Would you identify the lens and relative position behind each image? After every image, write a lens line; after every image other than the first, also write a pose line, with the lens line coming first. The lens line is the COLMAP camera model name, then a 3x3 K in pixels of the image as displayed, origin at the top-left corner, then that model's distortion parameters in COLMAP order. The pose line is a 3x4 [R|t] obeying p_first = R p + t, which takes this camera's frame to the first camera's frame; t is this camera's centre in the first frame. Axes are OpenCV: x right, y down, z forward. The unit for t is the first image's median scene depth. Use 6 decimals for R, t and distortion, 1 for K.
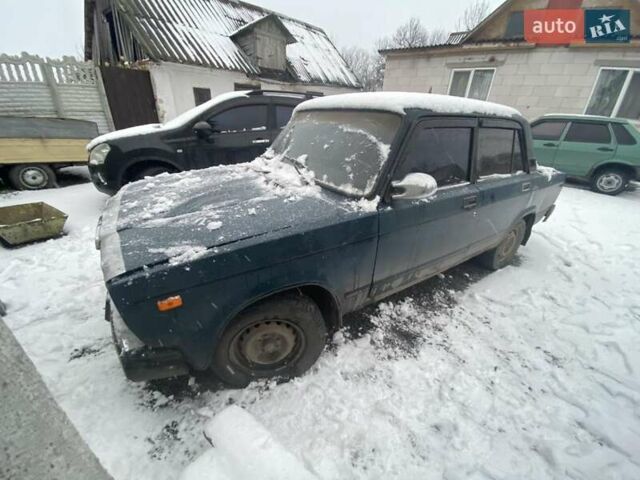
lens RADIAL K [[256.1, 0, 320.0], [0, 256.1, 240.0], [0, 0, 1]] dist [0.014526, -0.017941]
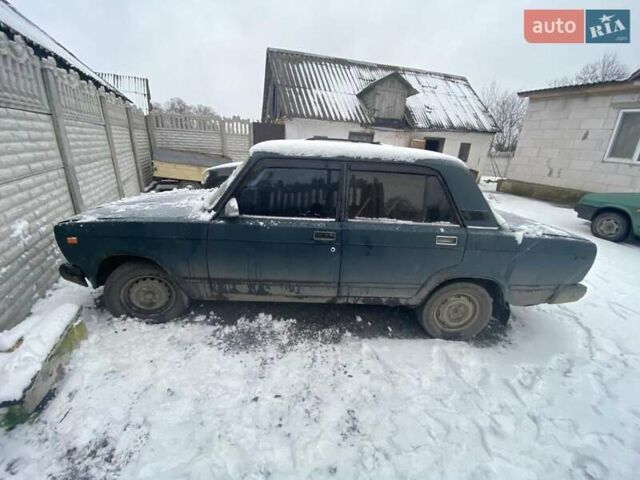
lens RADIAL K [[256.1, 0, 320.0], [0, 256.1, 240.0], [0, 0, 1]] dist [0.014526, -0.017941]
pose [[0.851721, 0.181678, -0.491493, 0.252025], [-0.250277, 0.965110, -0.076963, -0.010980], [0.460363, 0.188560, 0.867474, 0.018572]]
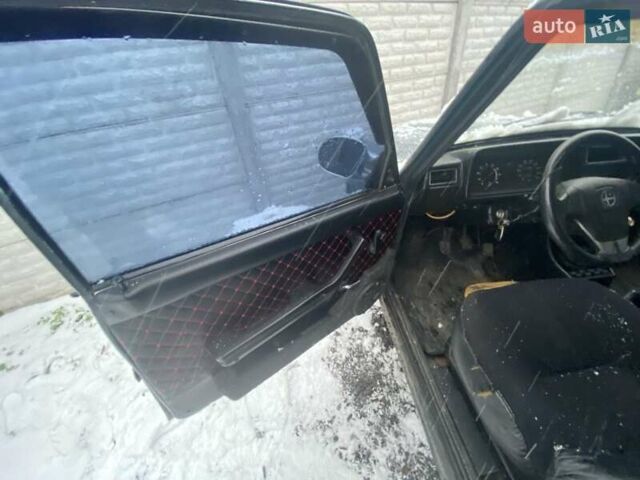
lens RADIAL K [[256.1, 0, 320.0], [0, 256.1, 240.0], [0, 0, 1]] dist [0.014526, -0.017941]
pose [[-0.472006, 0.509962, -0.719131, 0.164138], [-0.332381, 0.652579, 0.680928, -0.078734], [0.816538, 0.560427, -0.138520, 0.181993]]
